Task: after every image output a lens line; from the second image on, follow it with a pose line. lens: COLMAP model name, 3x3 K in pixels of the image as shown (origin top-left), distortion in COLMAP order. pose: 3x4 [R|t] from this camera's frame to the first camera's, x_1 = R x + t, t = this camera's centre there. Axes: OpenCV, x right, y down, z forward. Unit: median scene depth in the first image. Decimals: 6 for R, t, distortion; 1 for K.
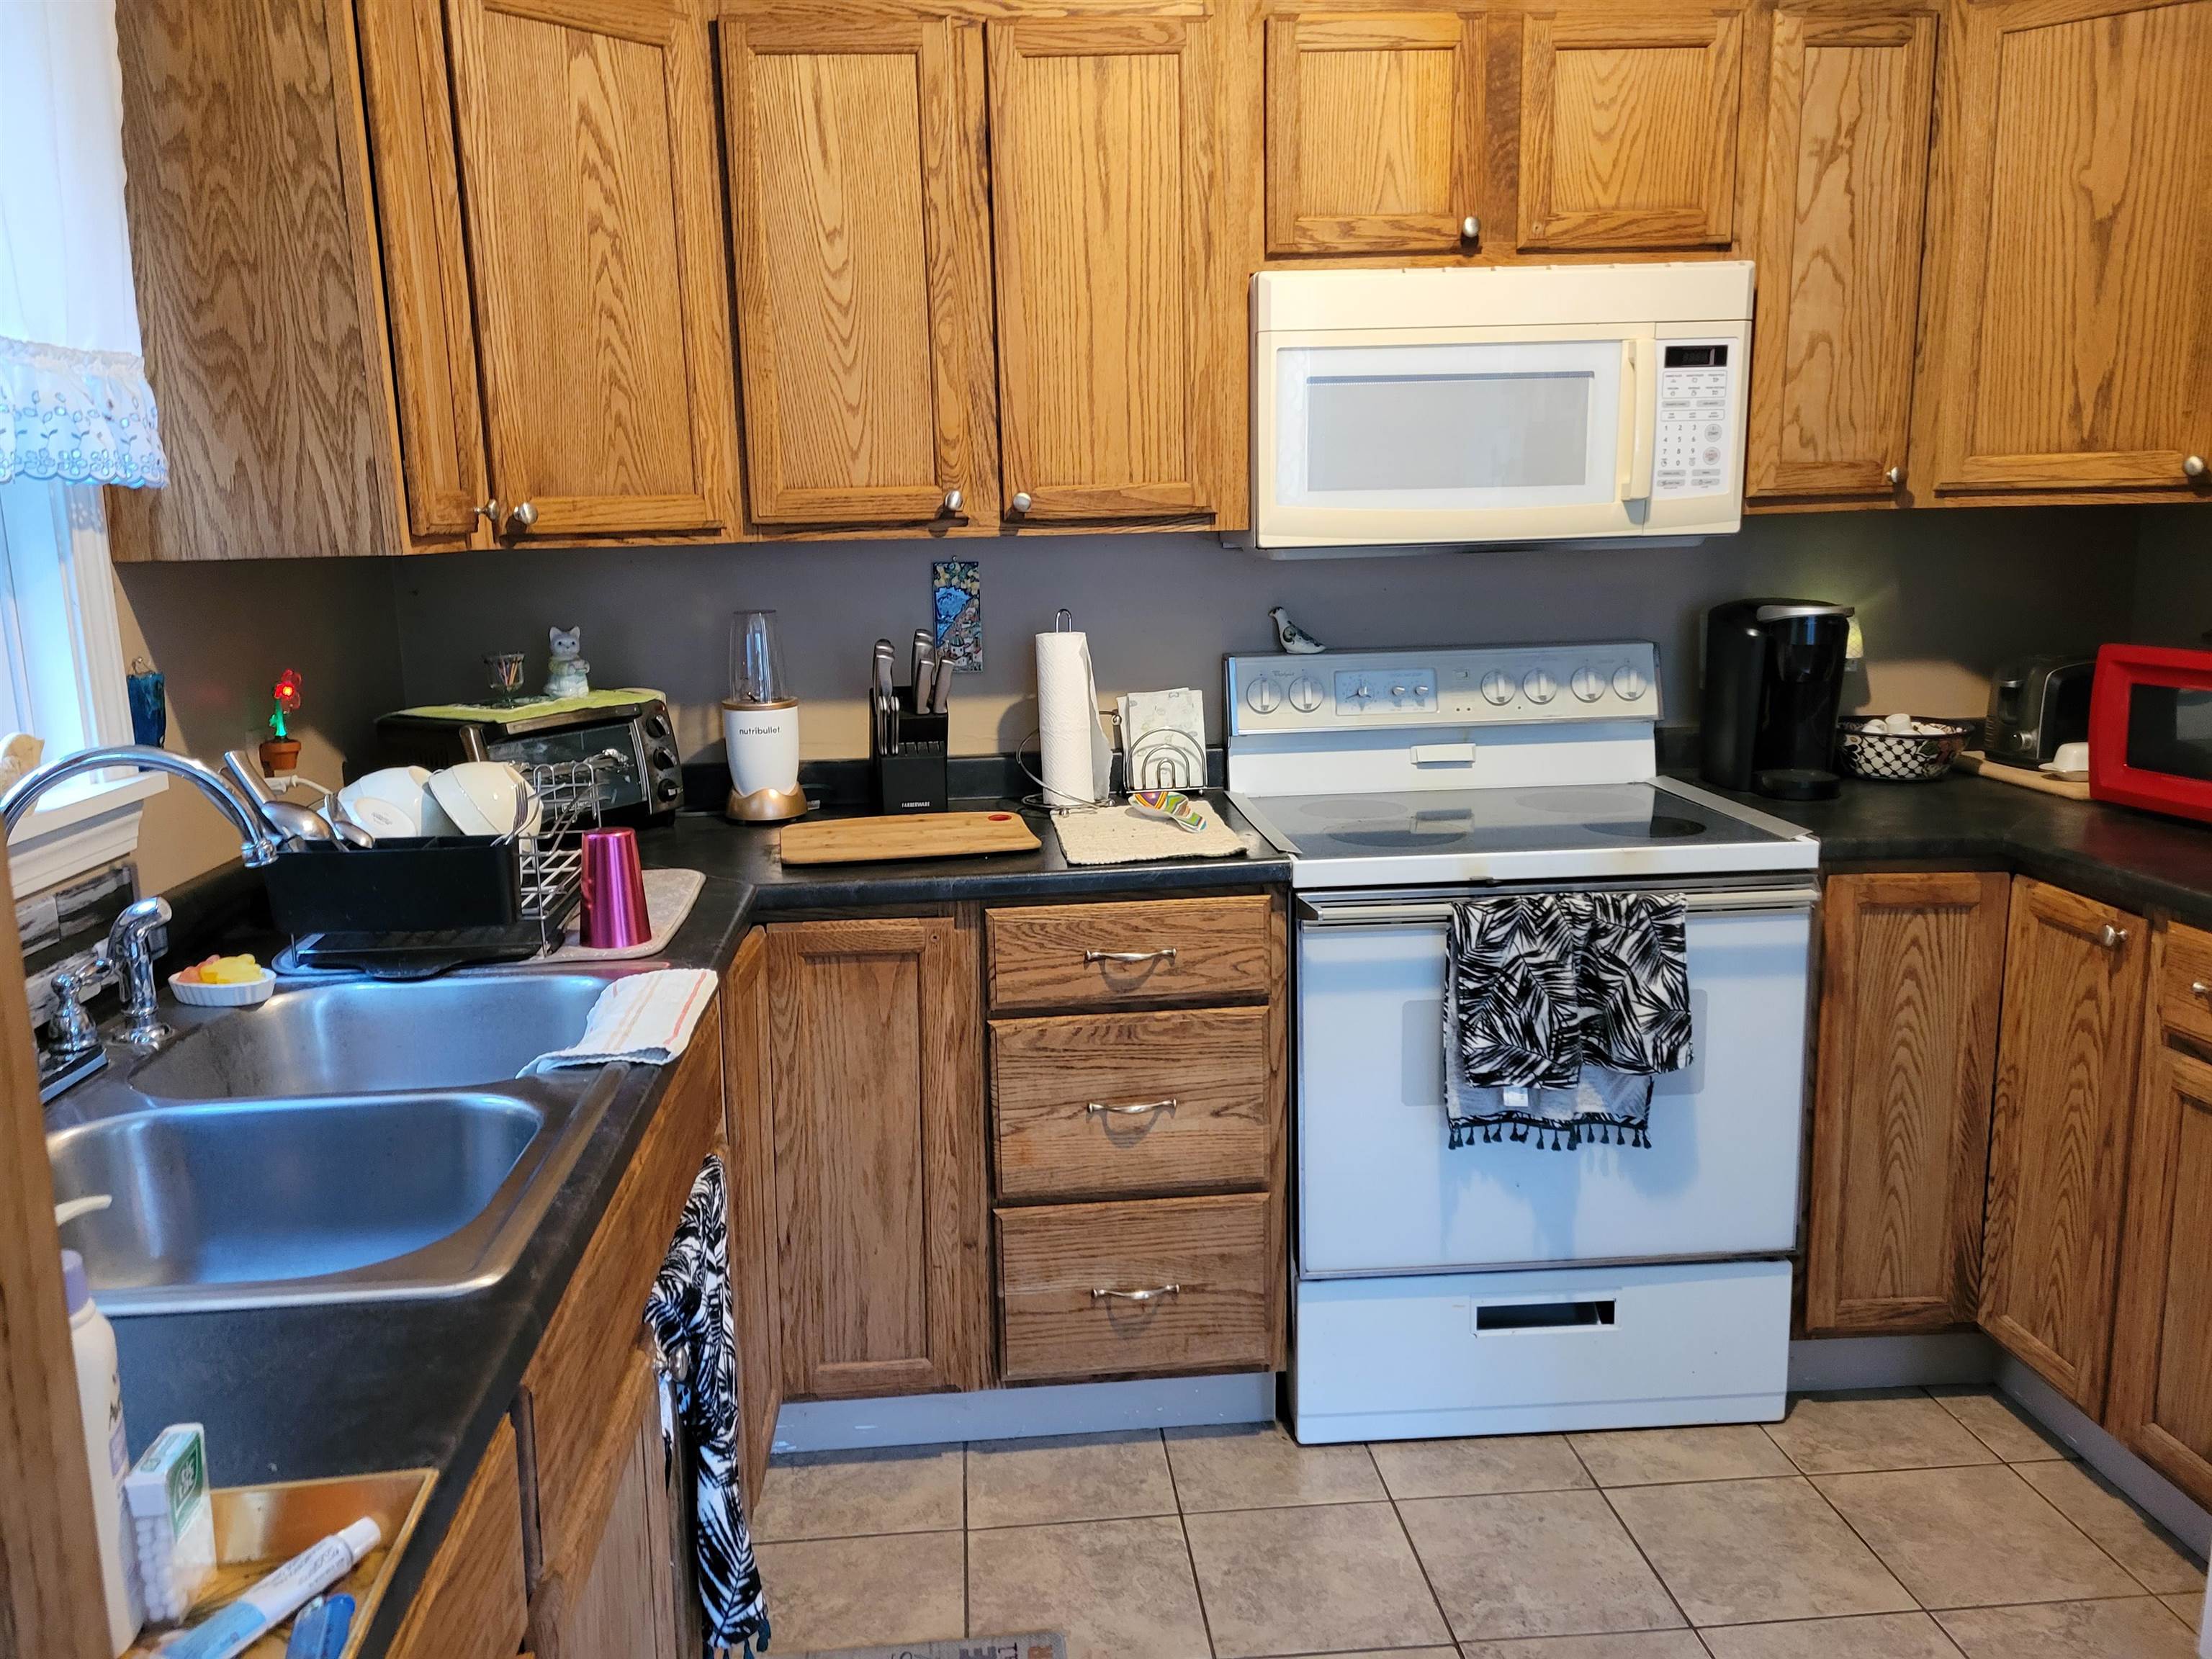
lens RADIAL K [[1650.6, 0, 1102.7], [0, 1650.6, 824.6], [0, 0, 1]] dist [0.063763, -0.058532]
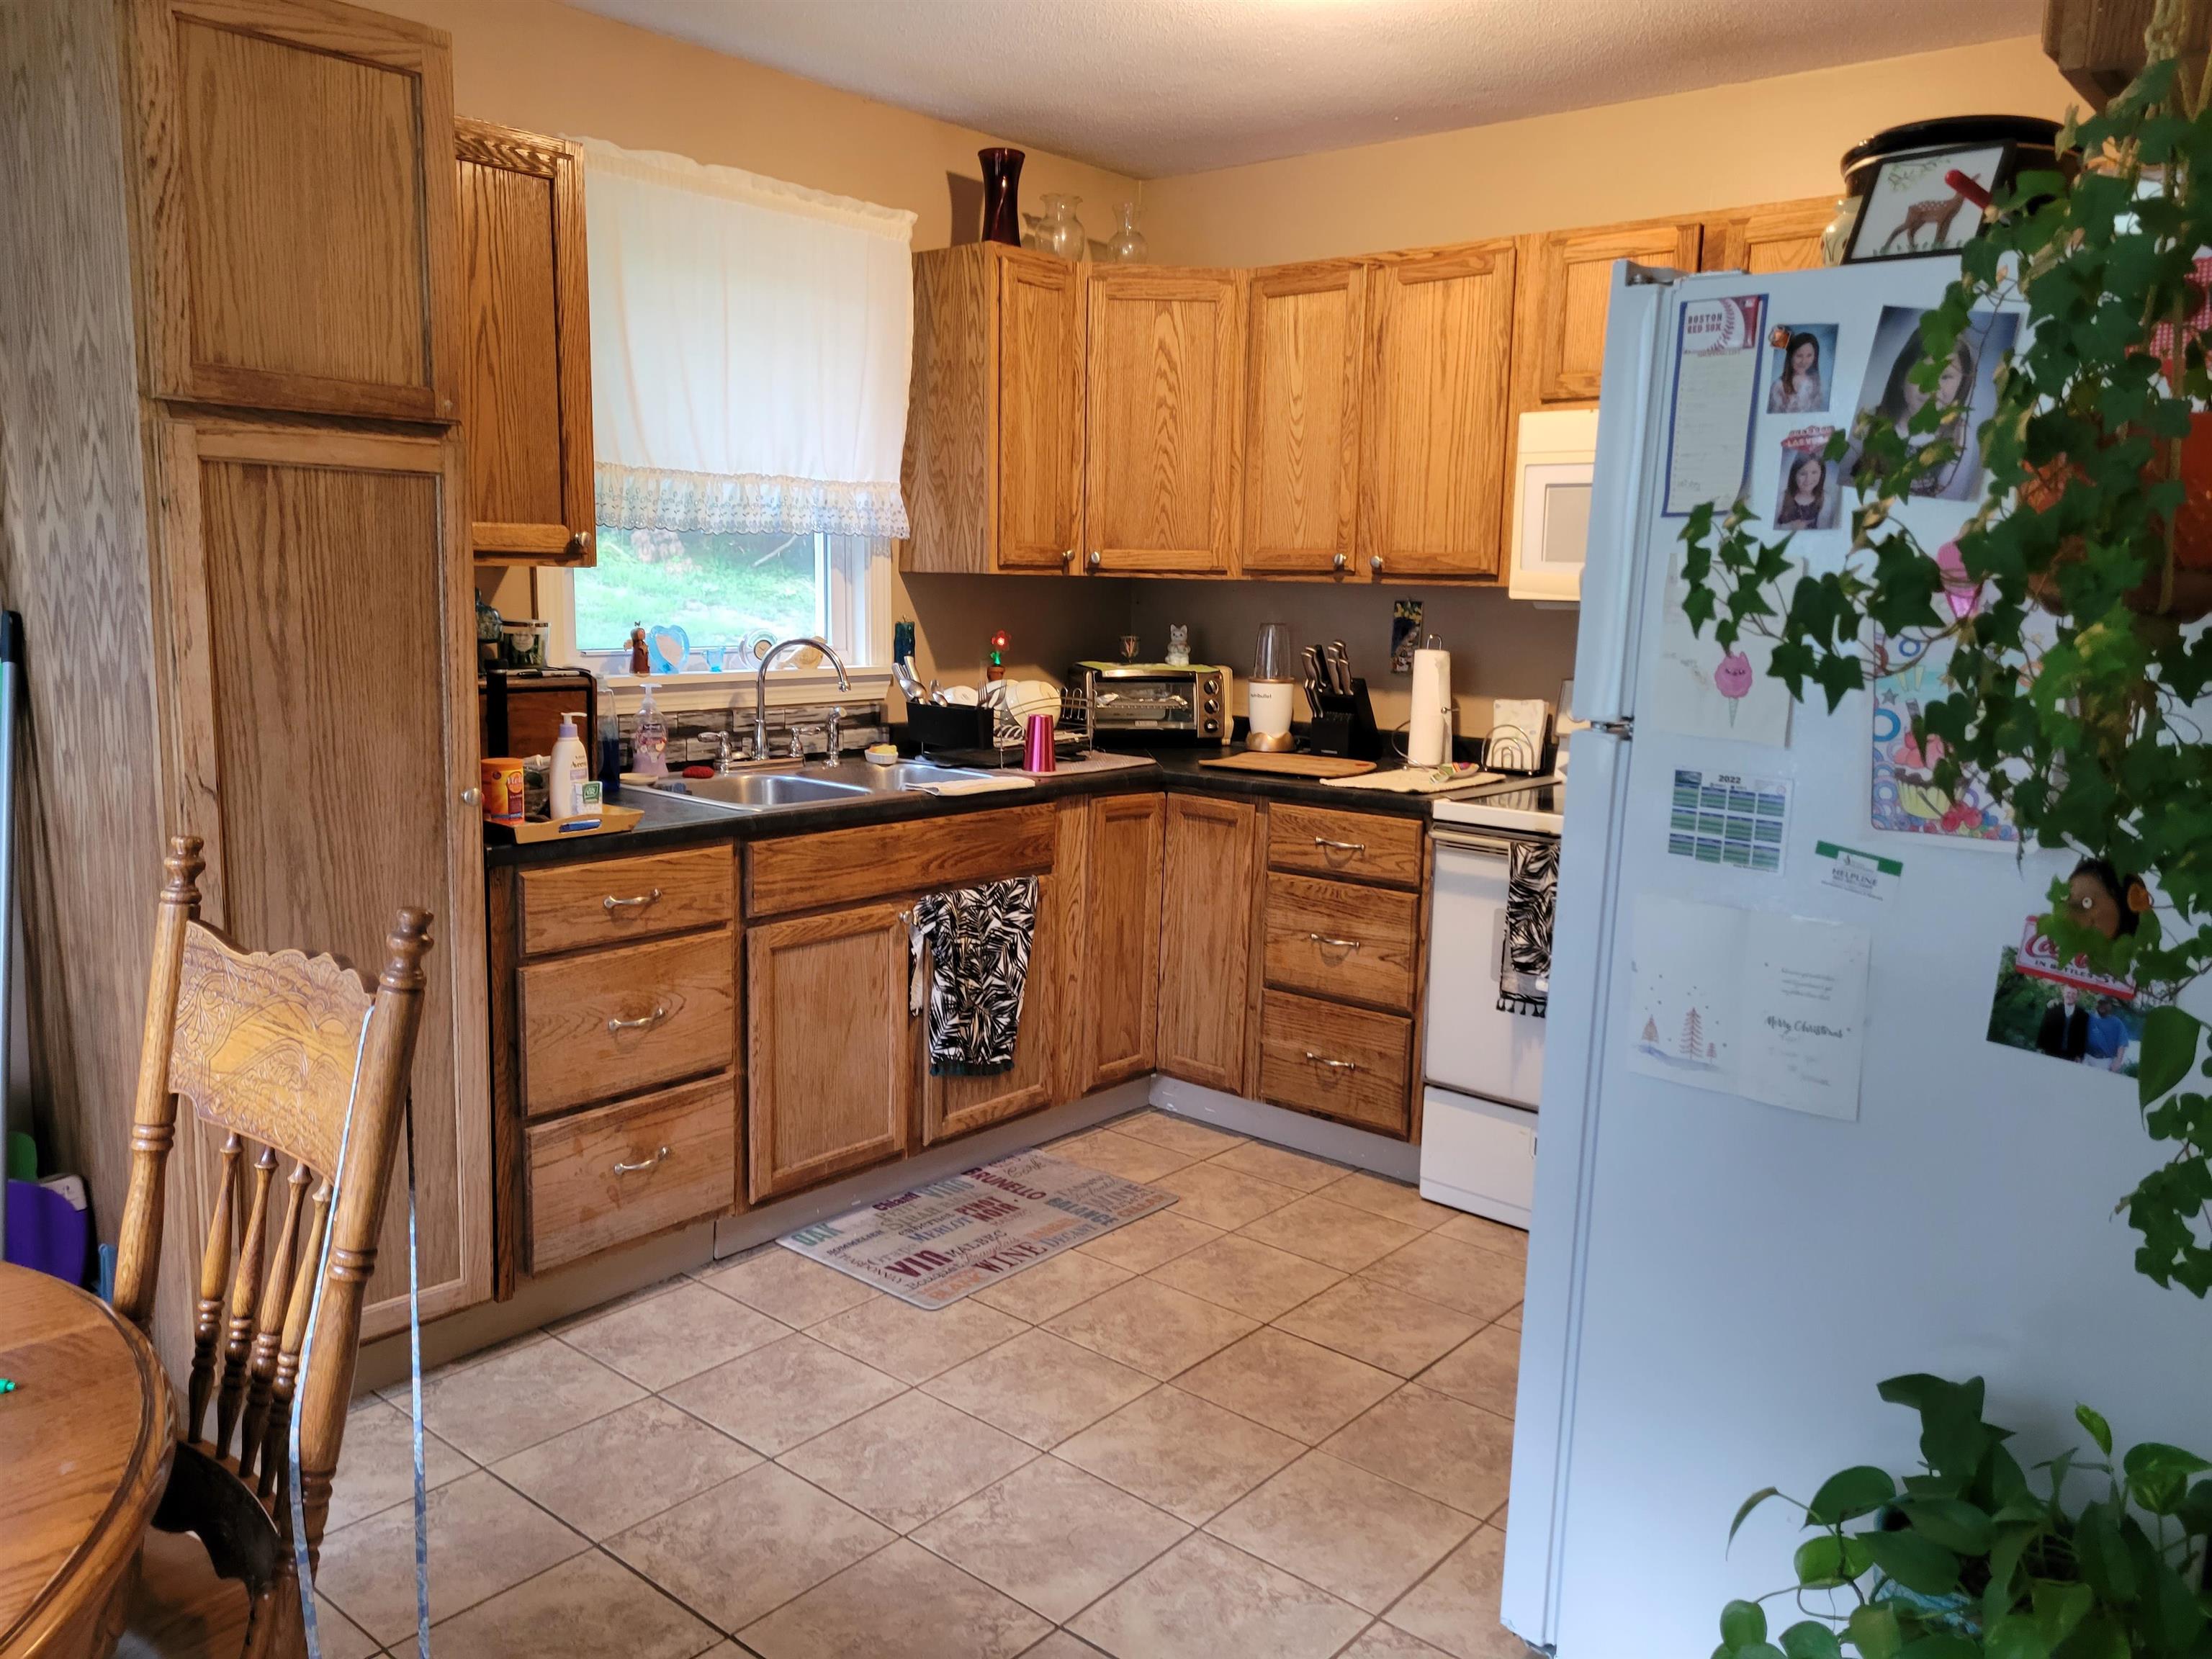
lens RADIAL K [[1593.2, 0, 1105.0], [0, 1593.2, 863.9], [0, 0, 1]] dist [0.026517, -0.000446]
pose [[0.708537, 0.167277, -0.685561, 0.908937], [-0.170457, 0.983300, 0.063756, 0.037187], [0.684777, 0.071685, 0.725218, -0.273353]]
